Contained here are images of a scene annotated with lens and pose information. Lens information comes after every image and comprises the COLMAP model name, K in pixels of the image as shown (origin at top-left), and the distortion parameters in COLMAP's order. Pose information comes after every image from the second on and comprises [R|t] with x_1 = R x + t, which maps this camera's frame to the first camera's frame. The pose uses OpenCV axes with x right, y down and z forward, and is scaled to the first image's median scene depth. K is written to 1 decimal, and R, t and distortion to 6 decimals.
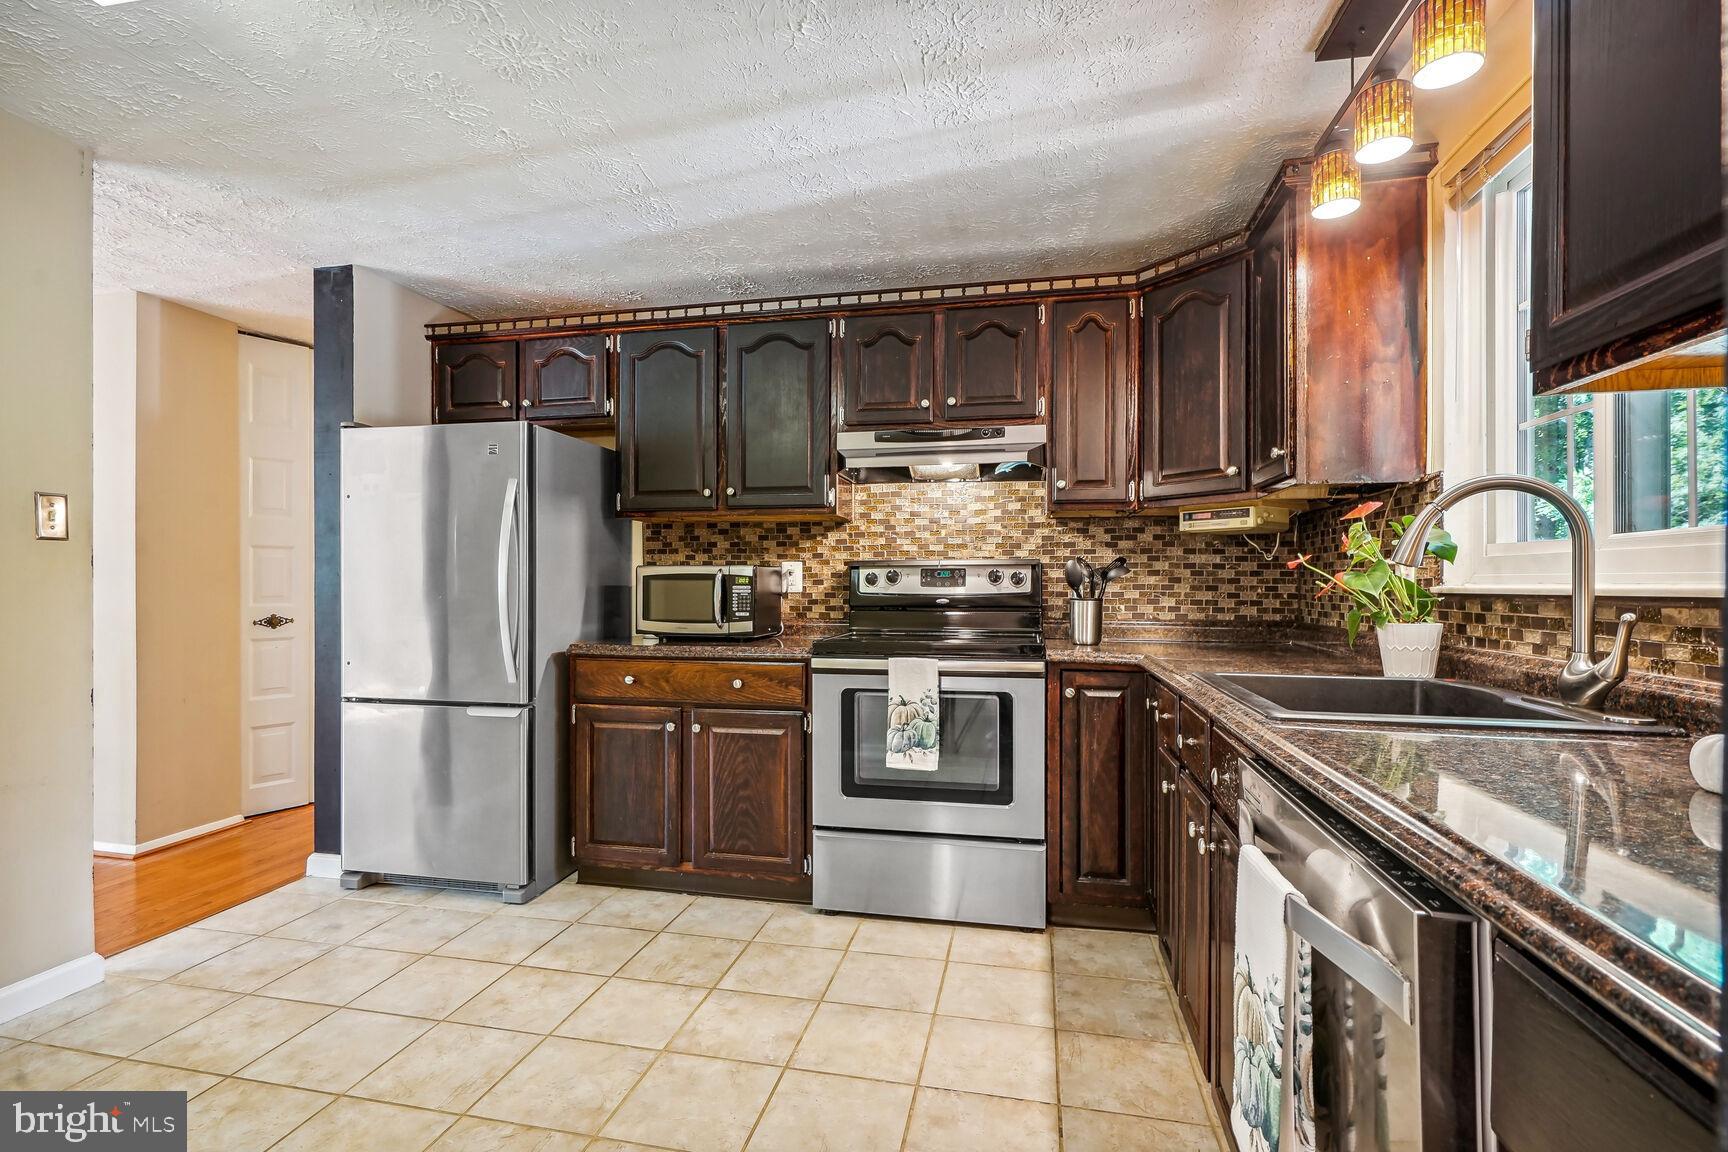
lens RADIAL K [[792.9, 0, 858.3], [0, 792.9, 579.9], [0, 0, 1]] dist [0.002238, 0.002165]
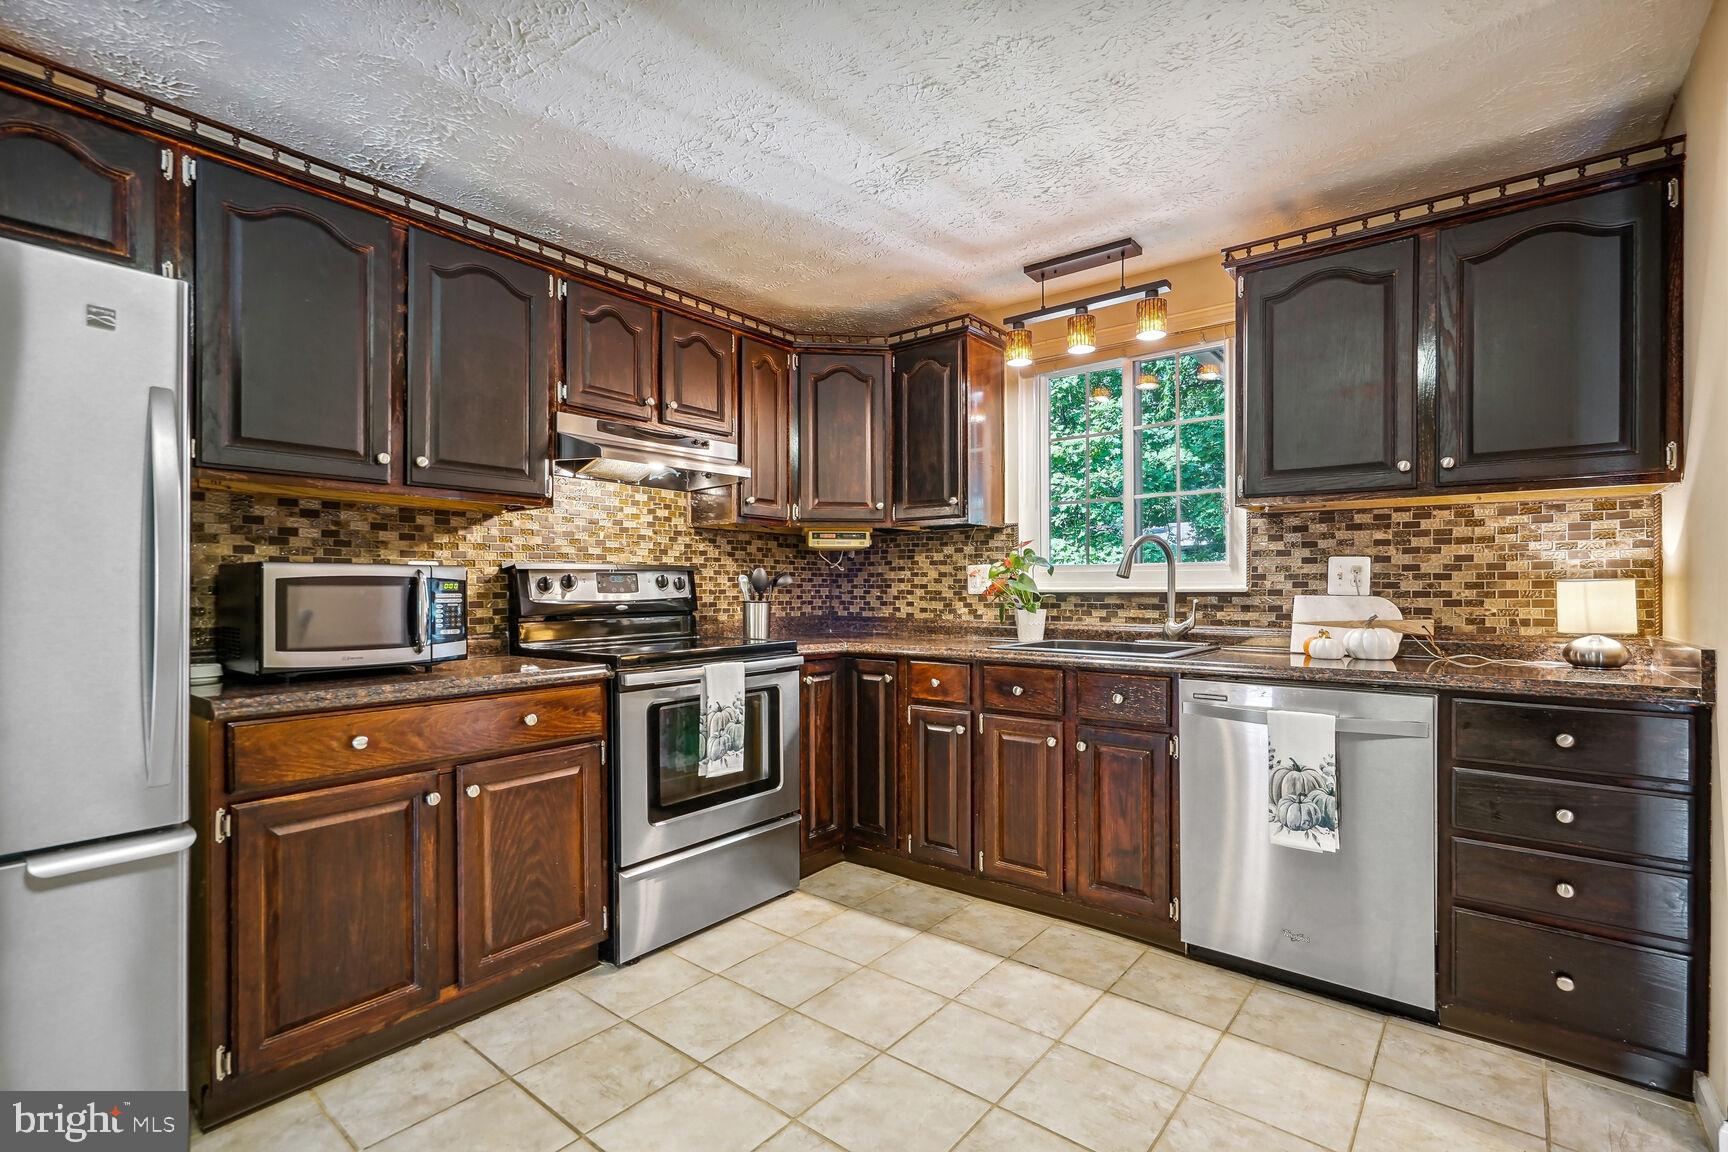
lens RADIAL K [[792.9, 0, 822.1], [0, 792.9, 584.1], [0, 0, 1]] dist [0.002238, 0.002165]
pose [[0.467595, 0.000565, 0.883943, -0.680897], [0.000619, 0.999999, -0.000966, -0.000361], [-0.883943, 0.000998, 0.467594, 0.376734]]
